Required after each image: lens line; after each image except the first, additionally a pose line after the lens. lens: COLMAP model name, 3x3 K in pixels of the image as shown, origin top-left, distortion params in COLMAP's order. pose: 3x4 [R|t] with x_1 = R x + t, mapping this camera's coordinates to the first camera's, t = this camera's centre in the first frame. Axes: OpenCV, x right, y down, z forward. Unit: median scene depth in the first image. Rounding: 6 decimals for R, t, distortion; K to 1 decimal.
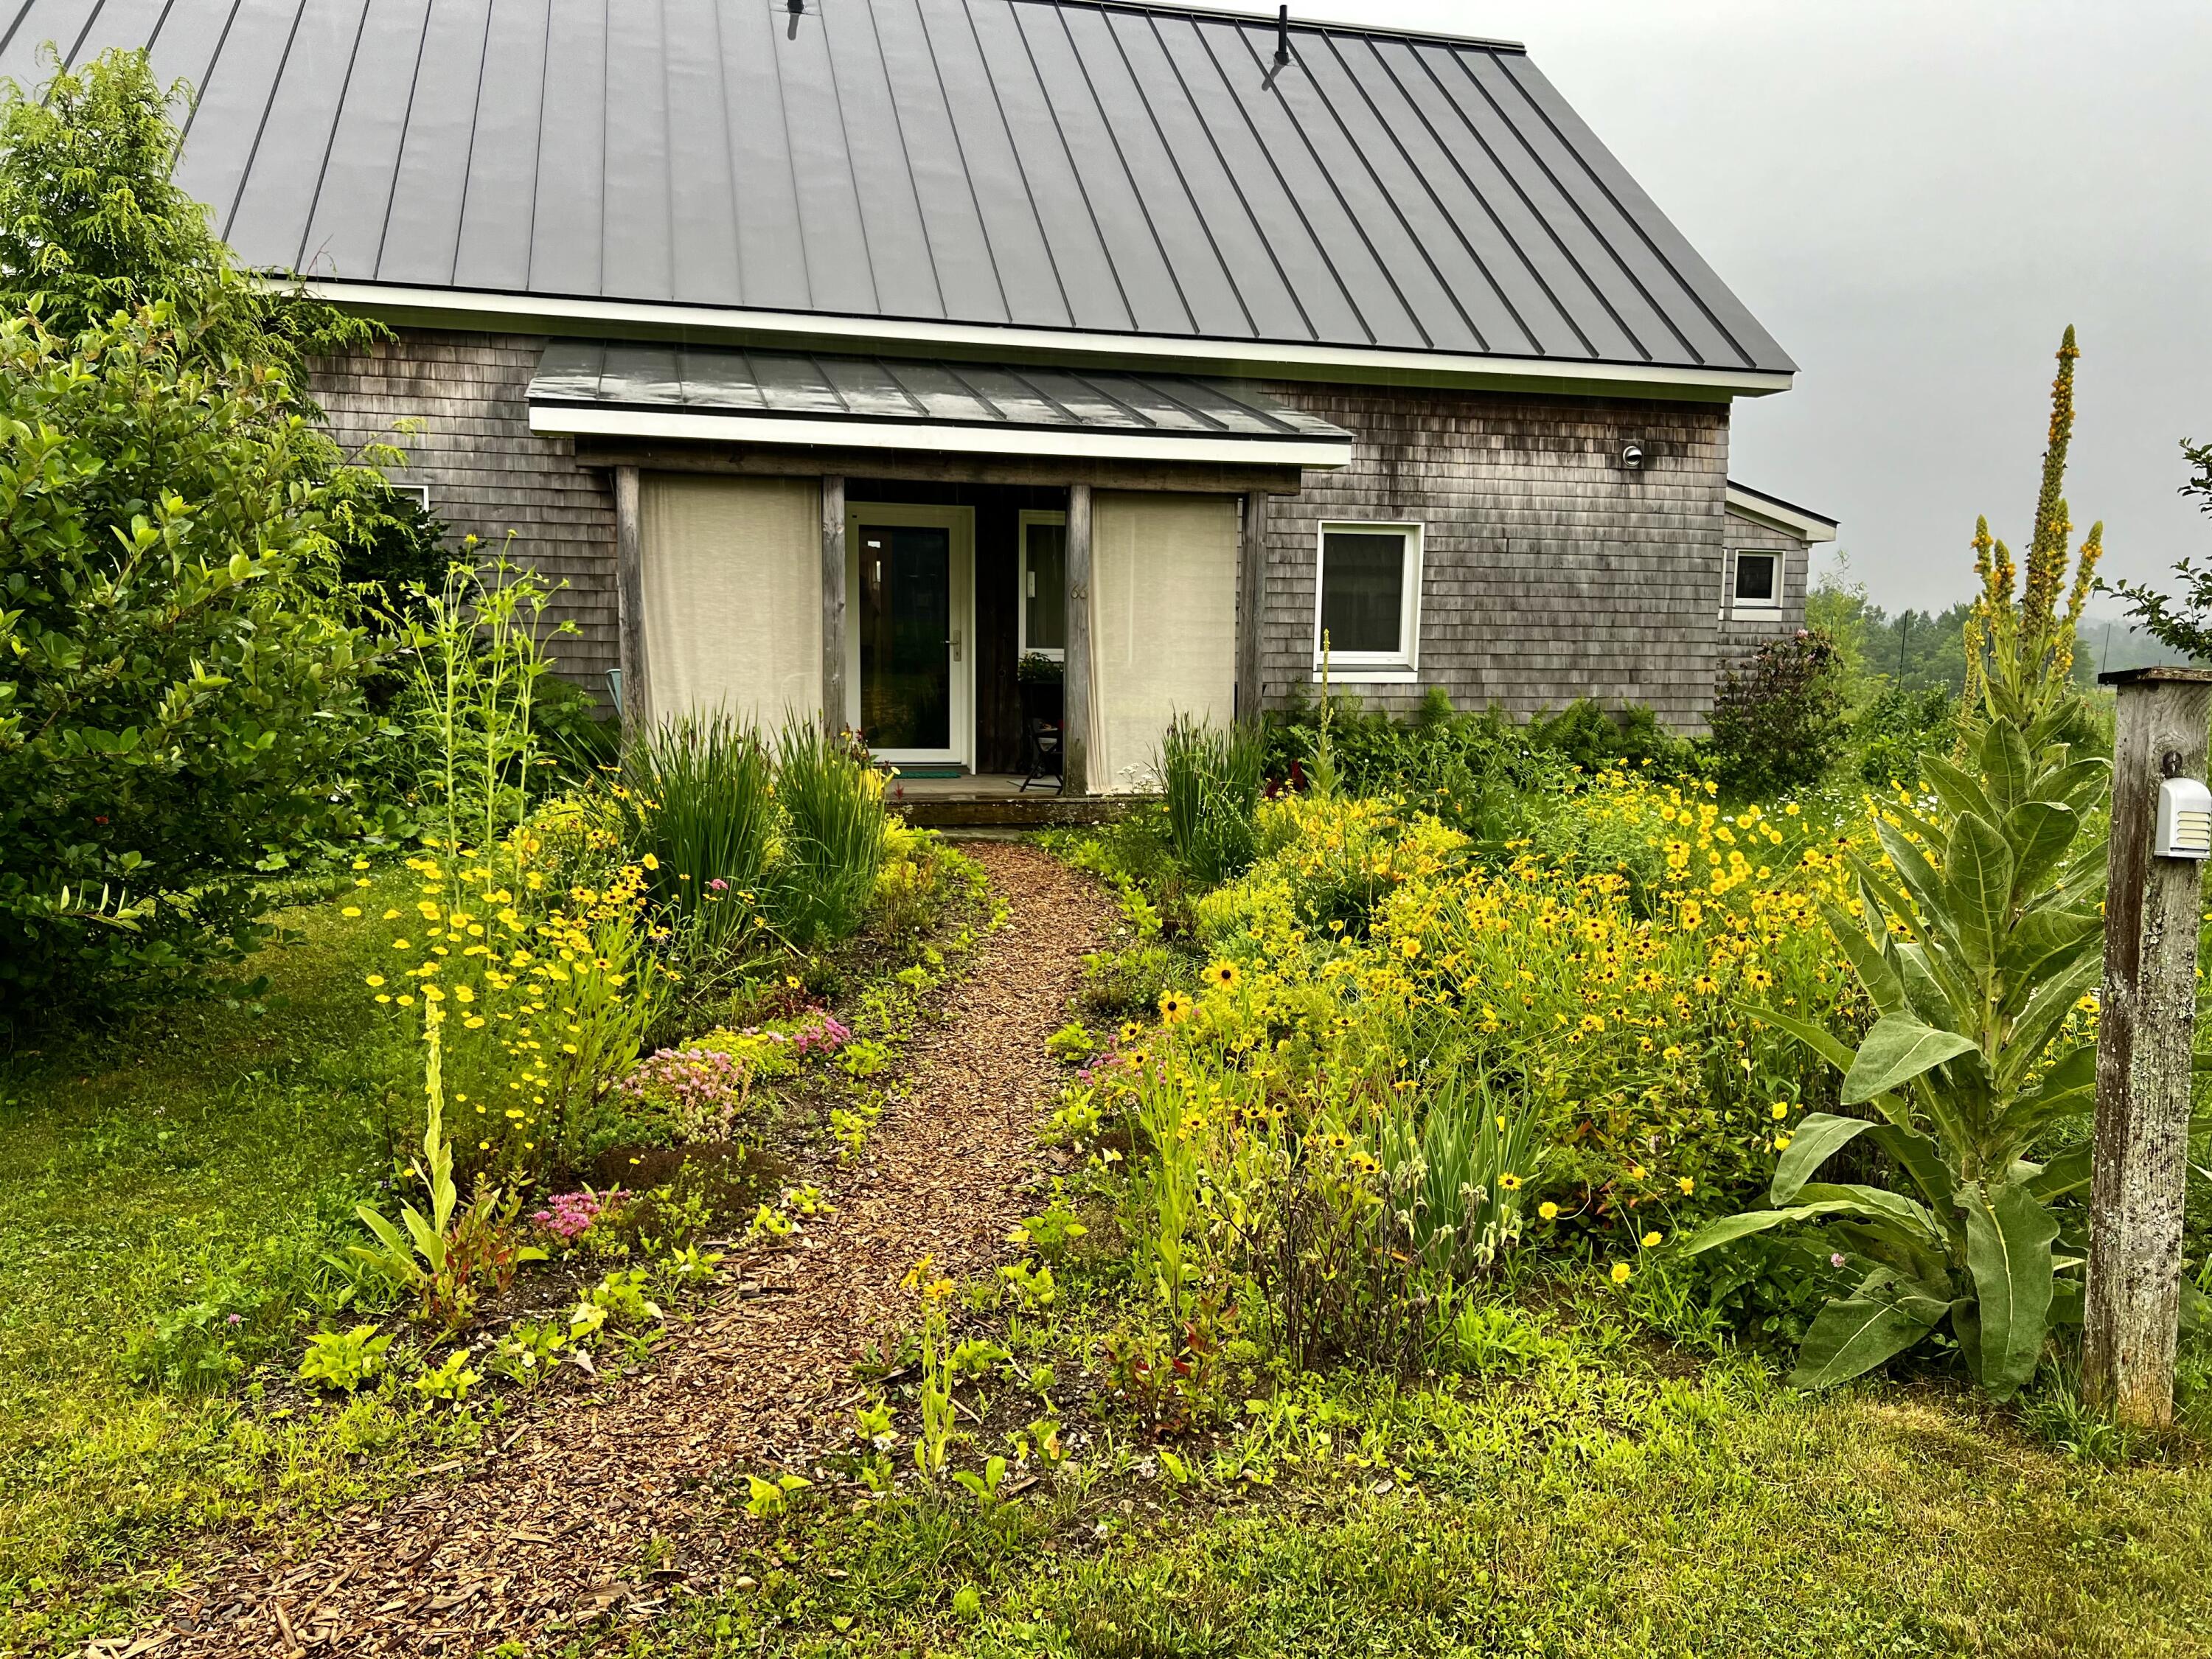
lens RADIAL K [[1655.3, 0, 1084.8], [0, 1655.3, 840.4], [0, 0, 1]] dist [0.065777, -0.081169]
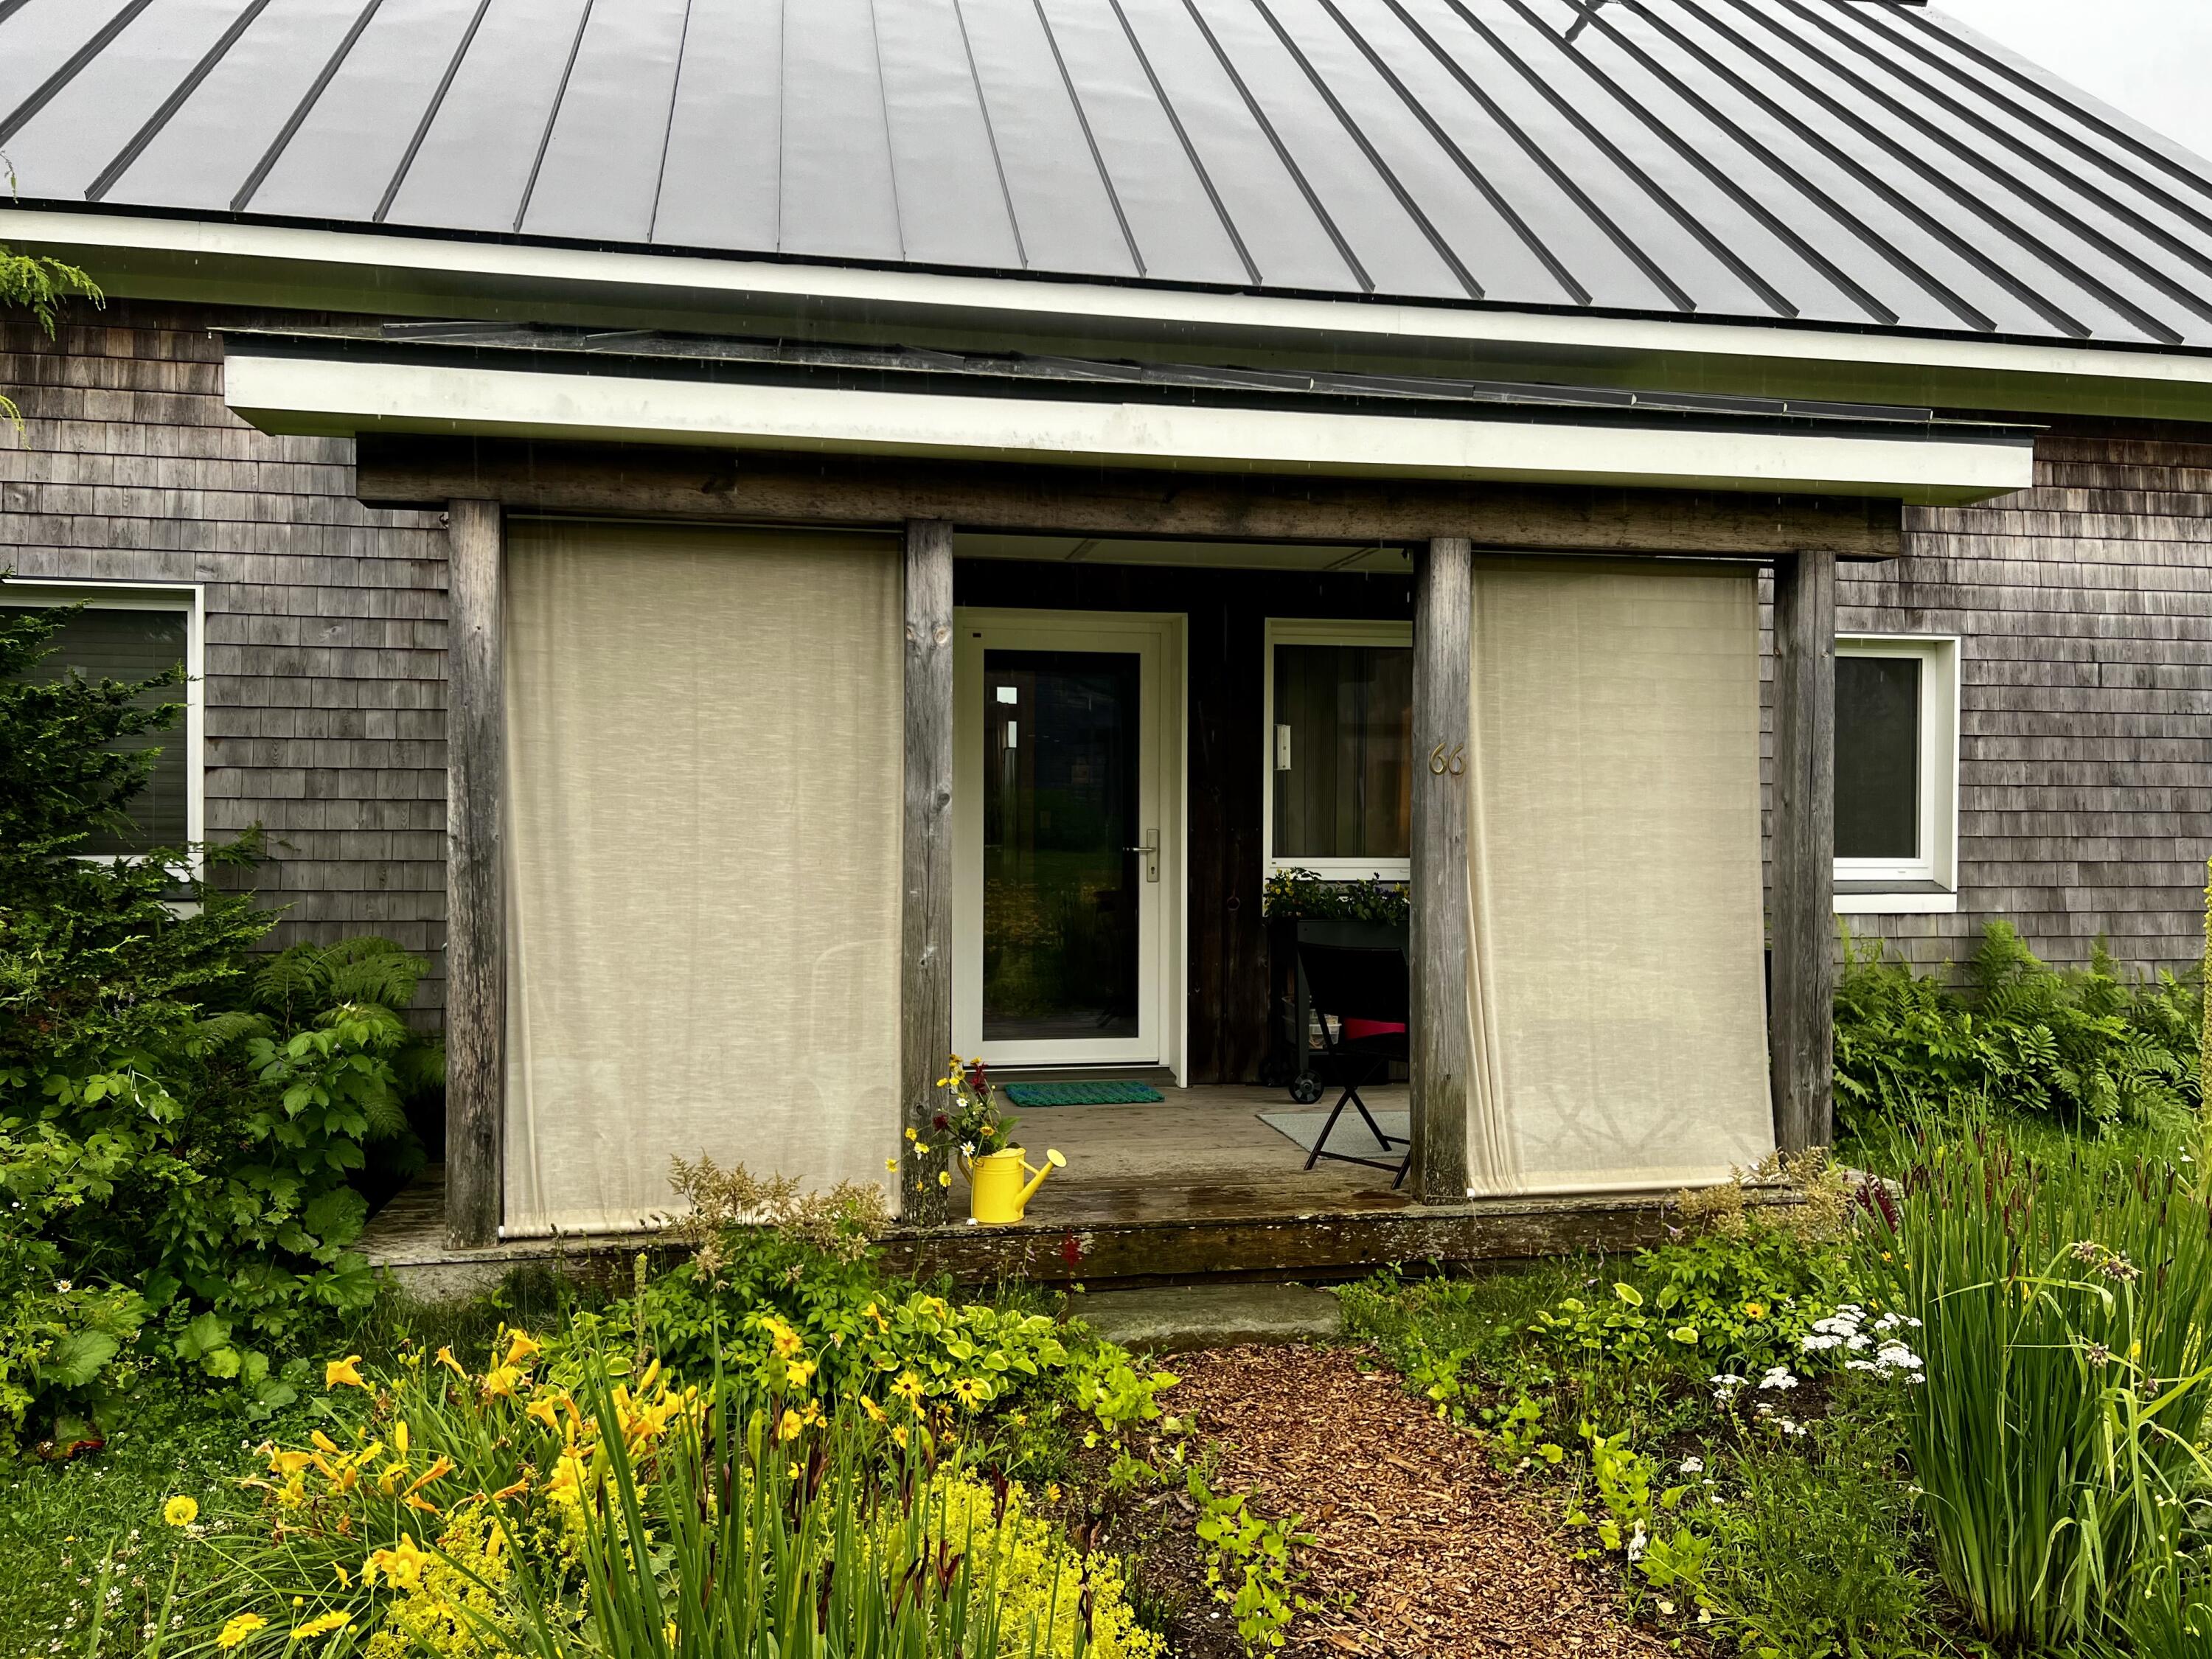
lens RADIAL K [[1655.3, 0, 1108.5], [0, 1655.3, 825.4], [0, 0, 1]] dist [0.065777, -0.081169]
pose [[0.998086, -0.007302, -0.061413, -0.058260], [0.000653, 0.994195, -0.107593, -0.067866], [0.061842, 0.107347, 0.992296, 0.439597]]
